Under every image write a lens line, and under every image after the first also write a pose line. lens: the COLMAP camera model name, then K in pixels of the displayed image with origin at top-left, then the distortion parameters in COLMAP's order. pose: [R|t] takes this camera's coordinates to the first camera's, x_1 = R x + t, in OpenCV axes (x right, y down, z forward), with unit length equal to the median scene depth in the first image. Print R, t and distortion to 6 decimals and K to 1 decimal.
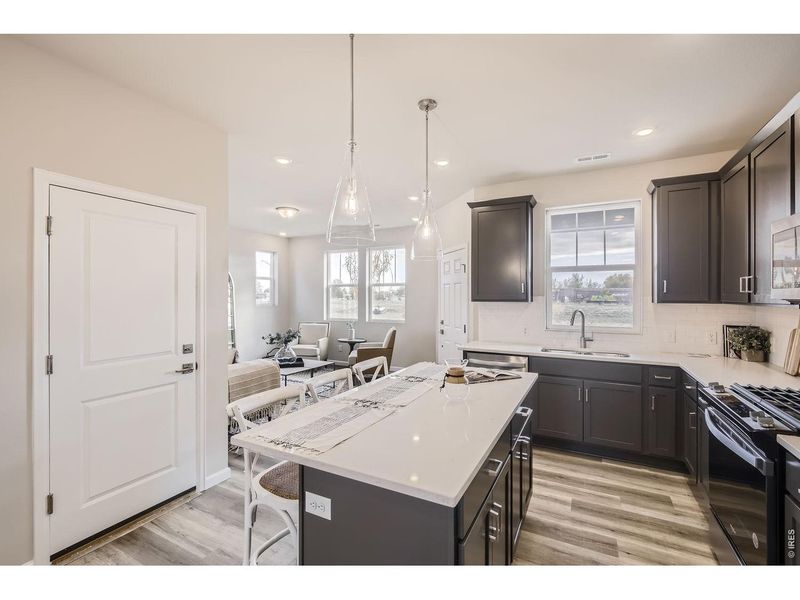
lens RADIAL K [[361.7, 0, 400.5], [0, 361.7, 297.1], [0, 0, 1]] dist [0.003268, -0.000096]
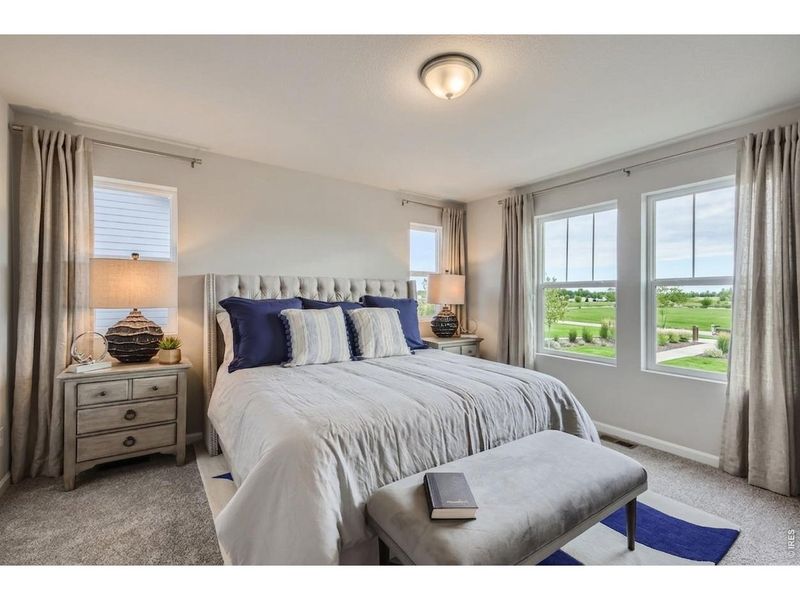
lens RADIAL K [[357.1, 0, 398.9], [0, 357.1, 297.9], [0, 0, 1]] dist [0.001202, 0.000363]
pose [[0.884251, 0.003381, -0.467000, -0.423883], [-0.002272, 0.999993, 0.002938, -0.045602], [0.467007, -0.001537, 0.884252, 1.420484]]
